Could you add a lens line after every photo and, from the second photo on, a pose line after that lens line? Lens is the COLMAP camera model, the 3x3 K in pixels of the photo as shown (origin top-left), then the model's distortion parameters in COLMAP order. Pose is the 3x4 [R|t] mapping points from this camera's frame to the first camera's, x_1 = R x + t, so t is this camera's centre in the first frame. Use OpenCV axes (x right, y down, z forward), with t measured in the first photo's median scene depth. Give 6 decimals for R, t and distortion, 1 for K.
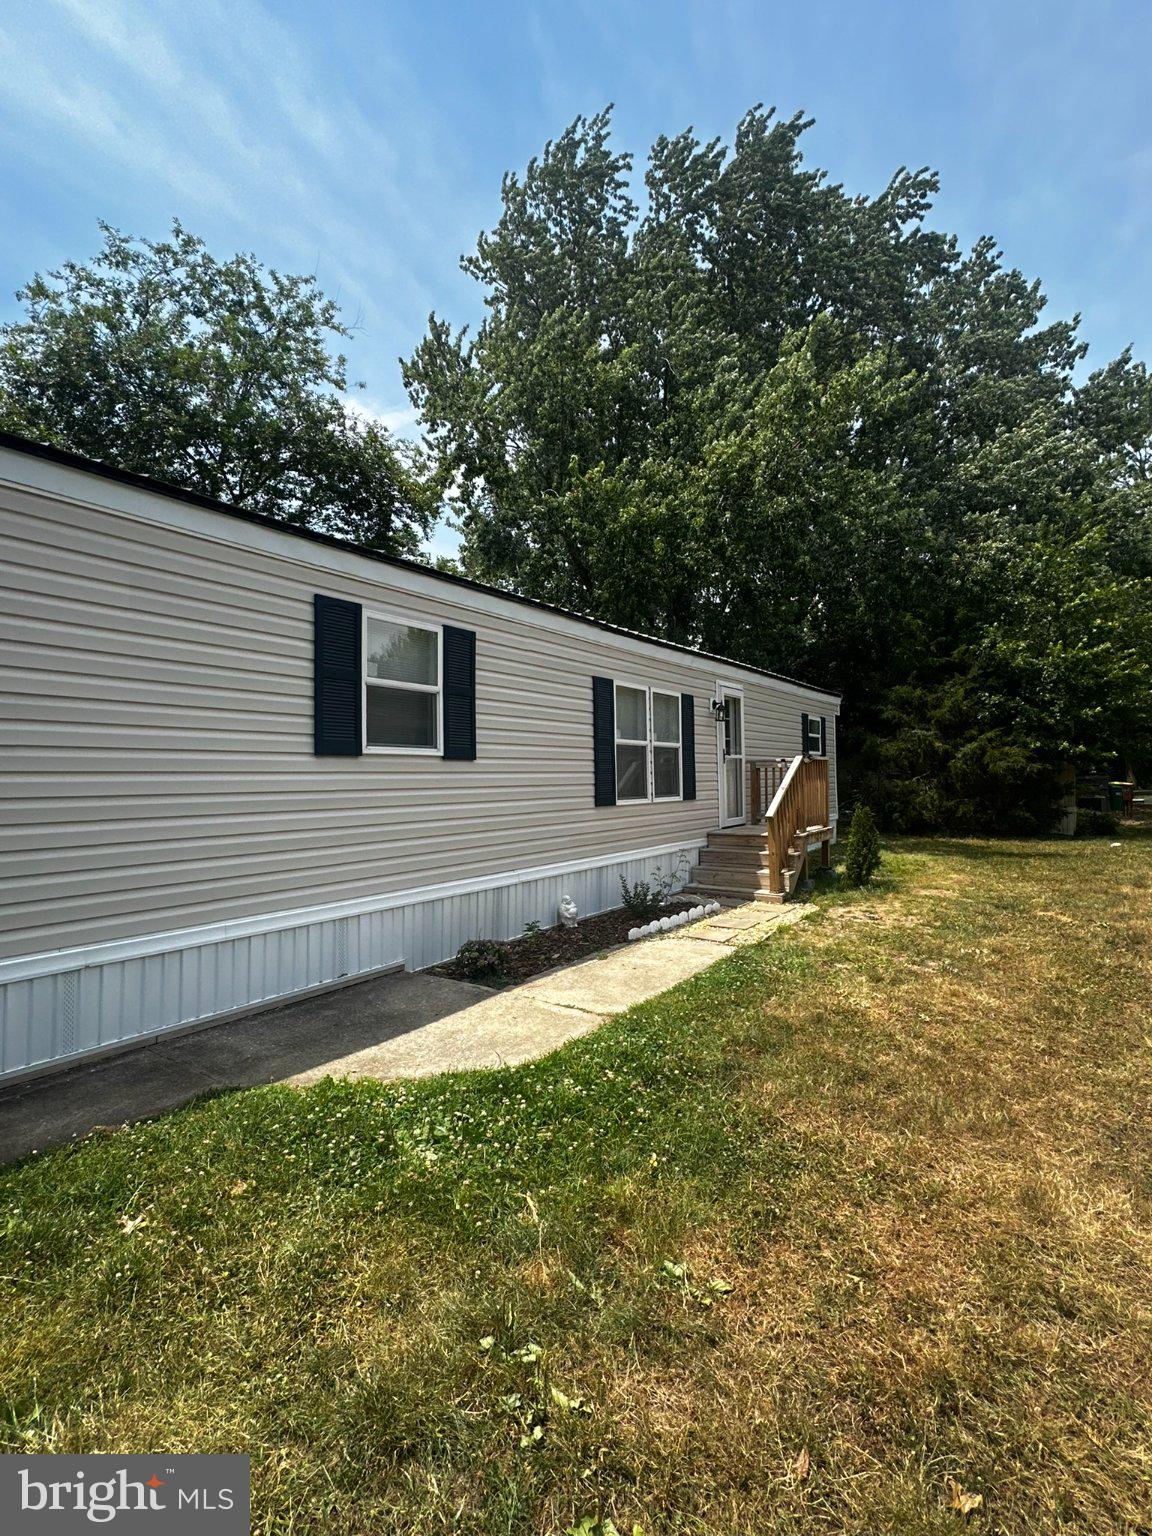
lens RADIAL K [[727.1, 0, 572.2], [0, 727.1, 757.8], [0, 0, 1]] dist [0.018881, -0.000886]
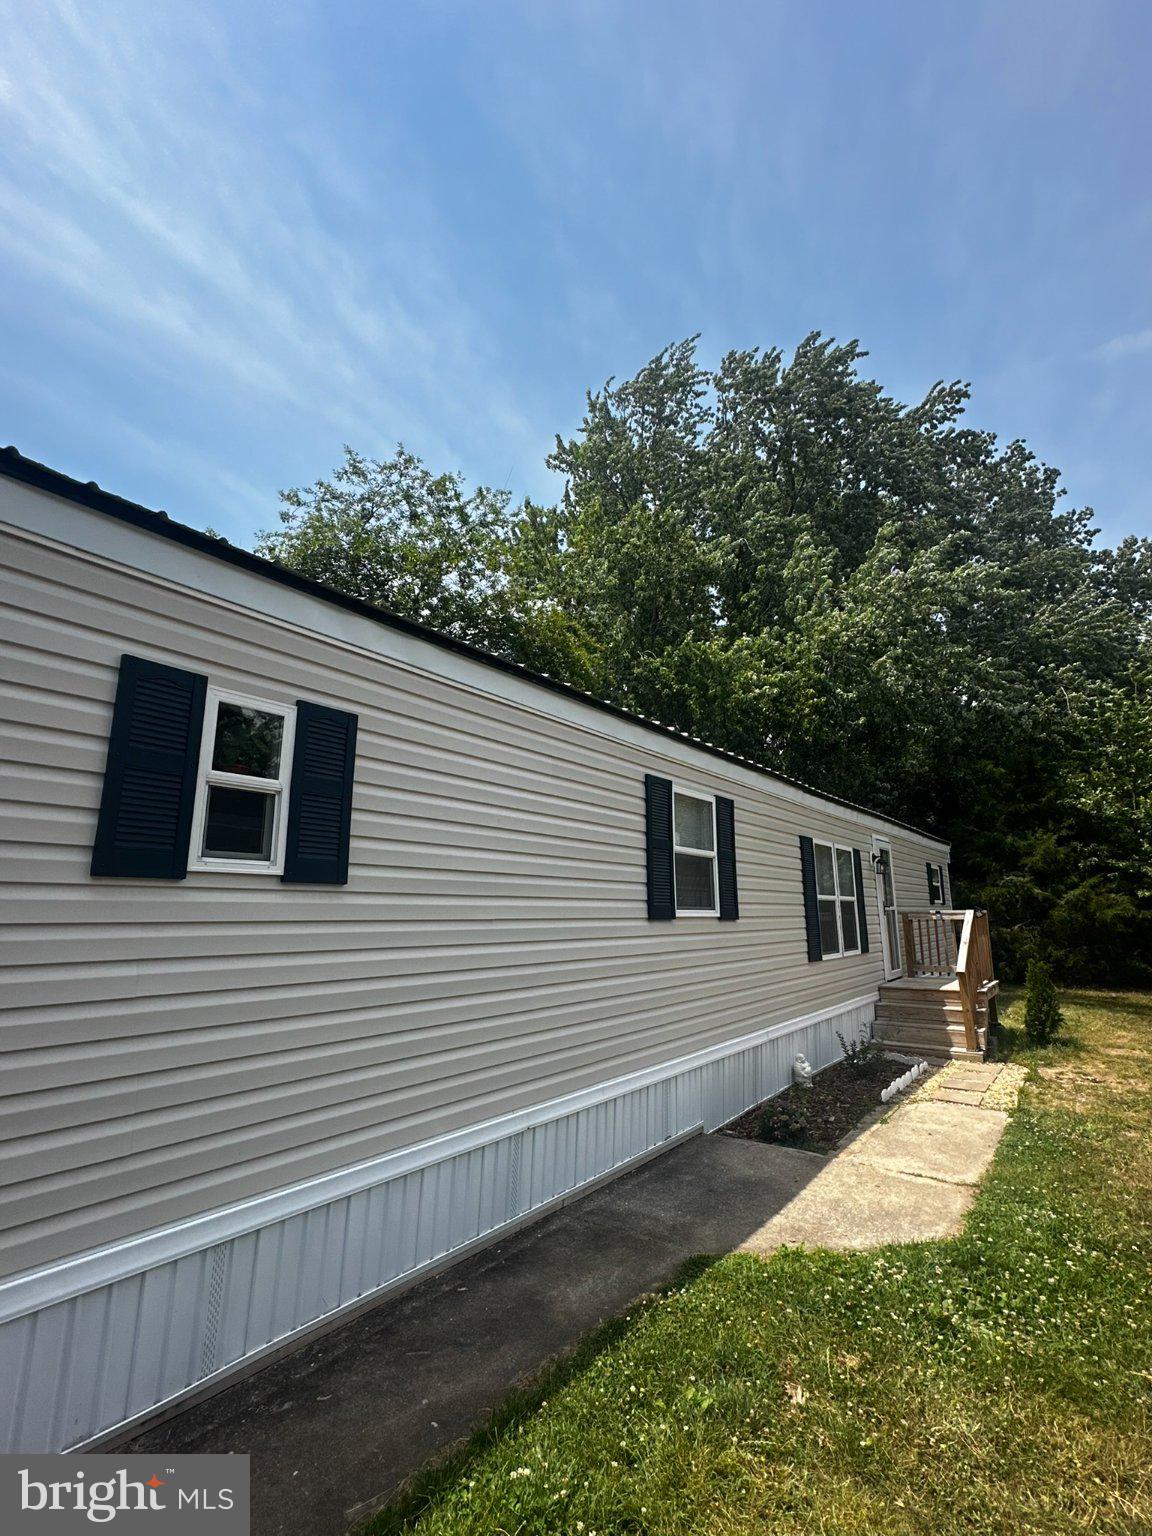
lens RADIAL K [[727.1, 0, 603.8], [0, 727.1, 762.3], [0, 0, 1]] dist [0.018881, -0.000886]
pose [[0.999965, 0.008147, 0.001661, -0.262223], [-0.007724, 0.984155, -0.177143, -0.026305], [-0.003078, 0.177124, 0.984184, -0.070925]]
